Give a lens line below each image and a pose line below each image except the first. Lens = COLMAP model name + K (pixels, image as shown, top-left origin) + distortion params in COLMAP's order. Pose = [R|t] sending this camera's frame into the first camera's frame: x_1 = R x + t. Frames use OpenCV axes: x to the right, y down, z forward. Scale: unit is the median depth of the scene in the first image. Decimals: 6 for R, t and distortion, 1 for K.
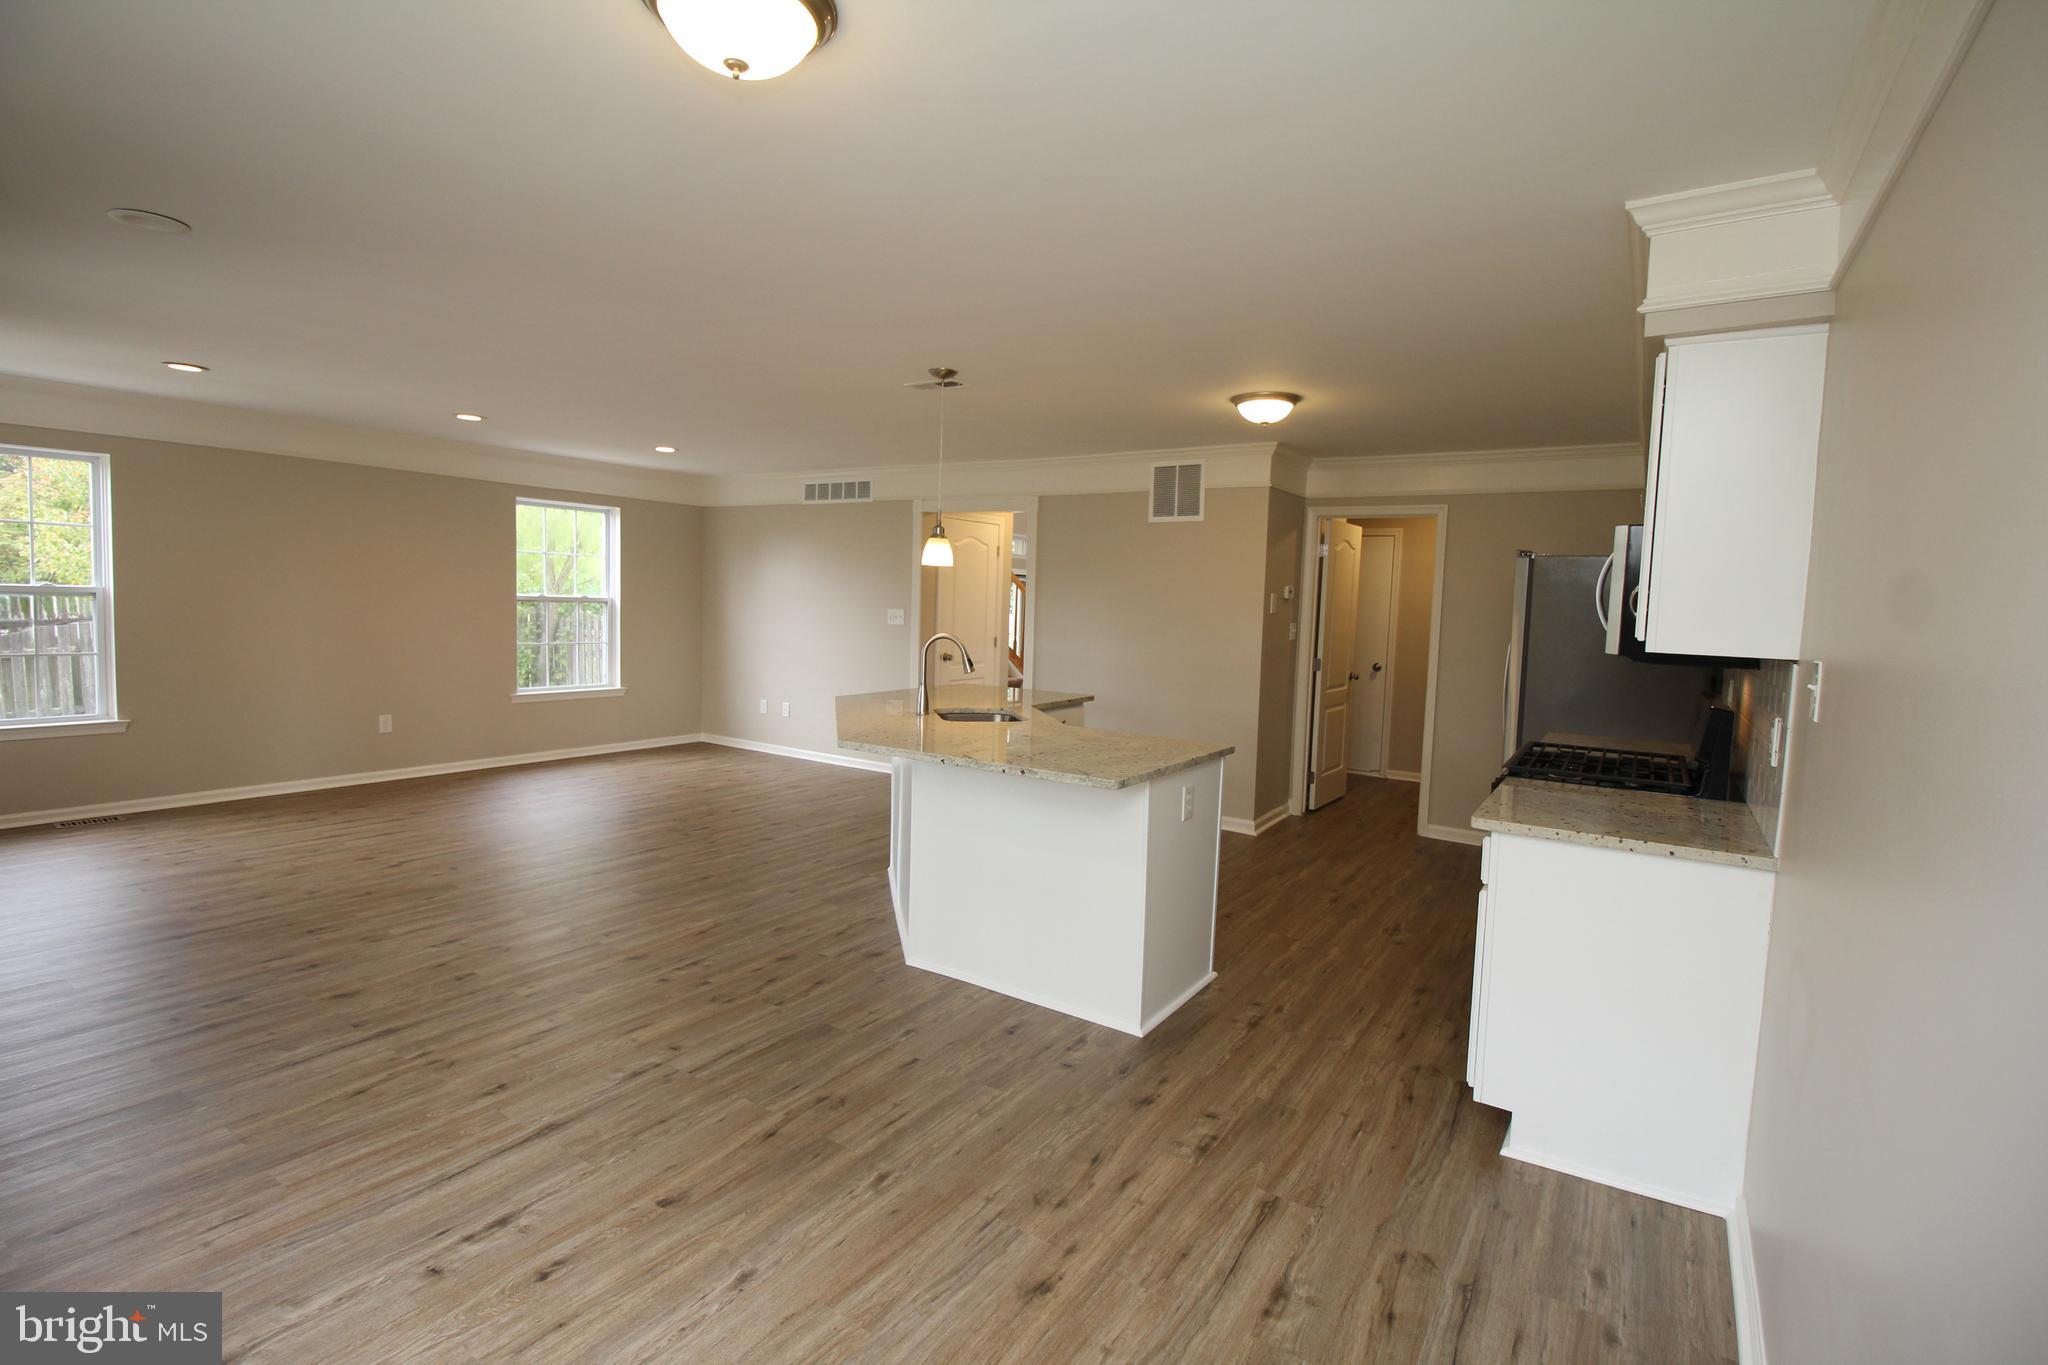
lens RADIAL K [[945.7, 0, 1027.2], [0, 945.7, 666.5], [0, 0, 1]] dist [0.001174, -0.013827]
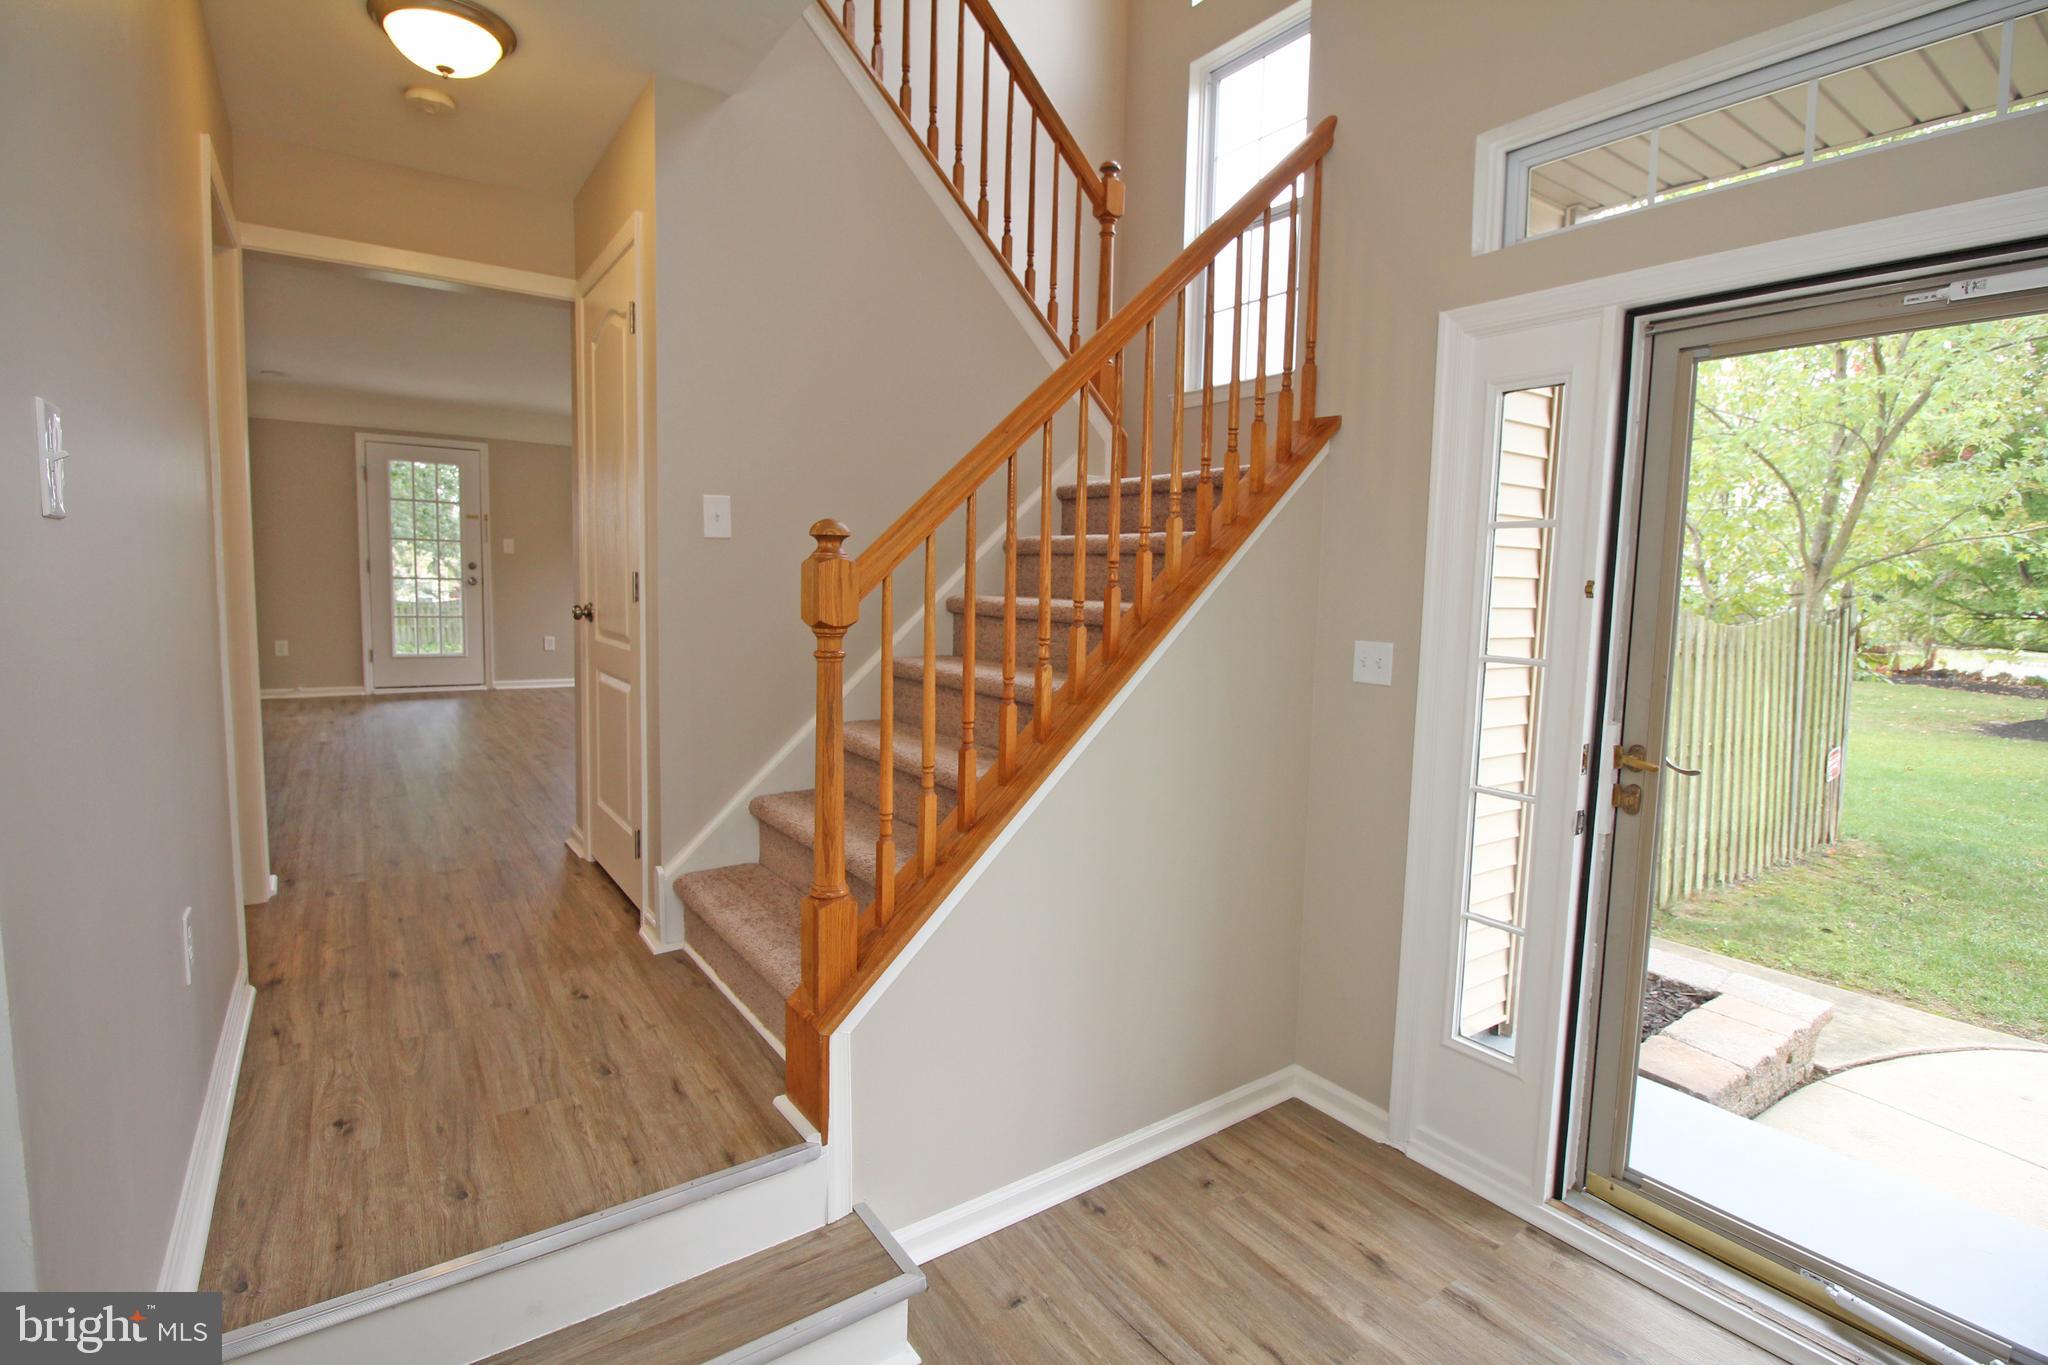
lens RADIAL K [[945.7, 0, 1022.5], [0, 945.7, 665.2], [0, 0, 1]] dist [0.001174, -0.013827]
pose [[-0.364747, 0.047866, -0.929875, 0.479152], [-0.114474, 0.988796, 0.095802, -0.115713], [0.924043, 0.141390, -0.355181, 2.547754]]
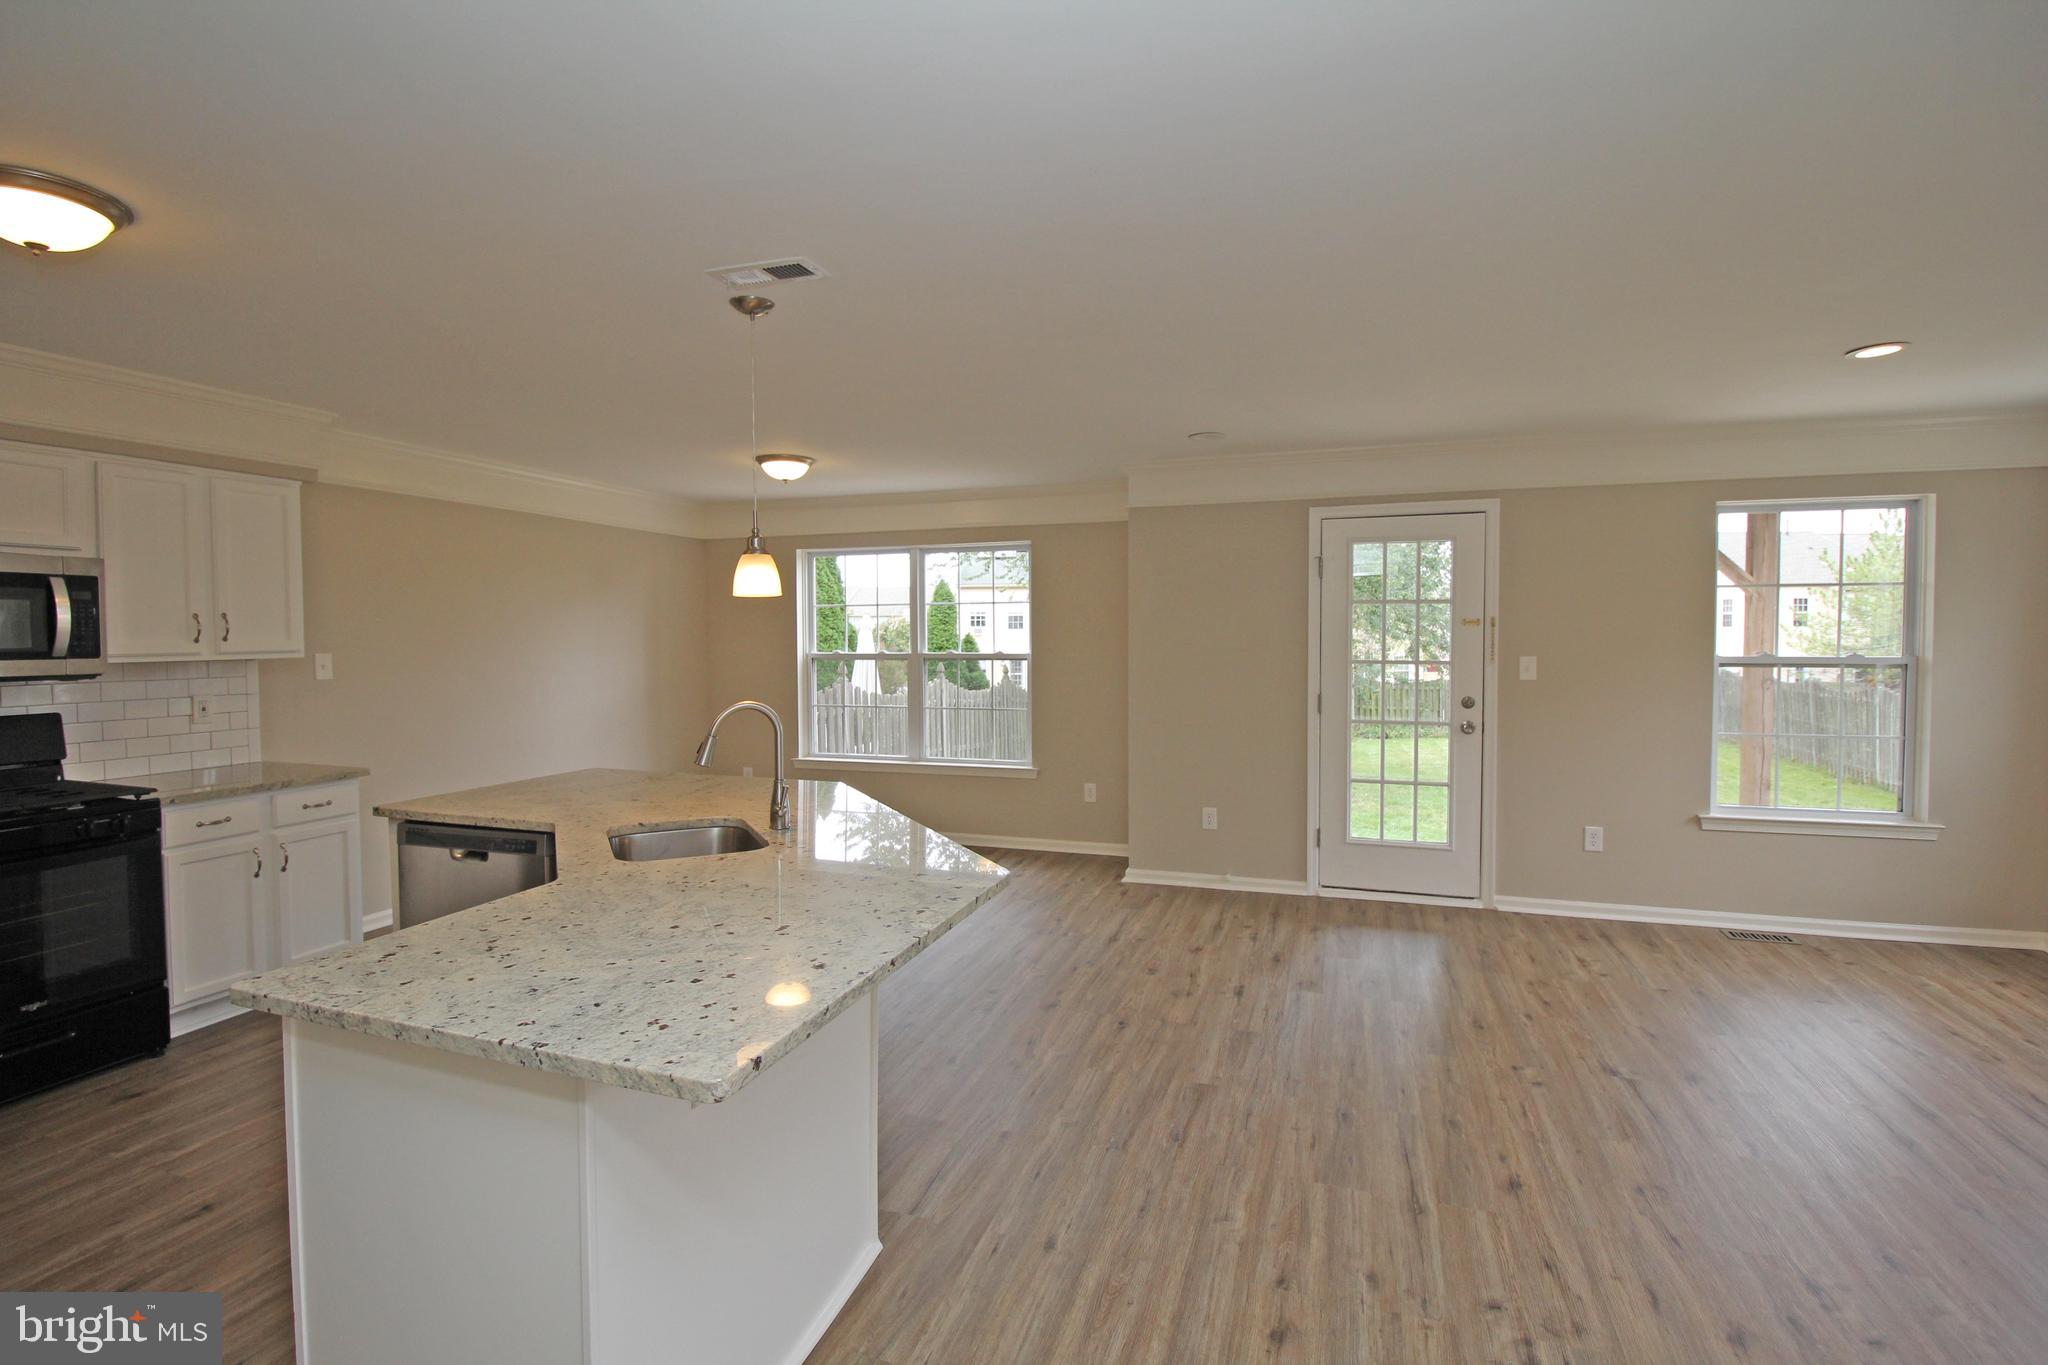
lens RADIAL K [[945.7, 0, 1031.6], [0, 945.7, 665.4], [0, 0, 1]] dist [0.001174, -0.013827]
pose [[-0.965535, -0.021902, -0.259351, -0.113326], [-0.048411, 0.994177, 0.096271, -0.135877], [0.255732, 0.105509, -0.960973, 1.743079]]
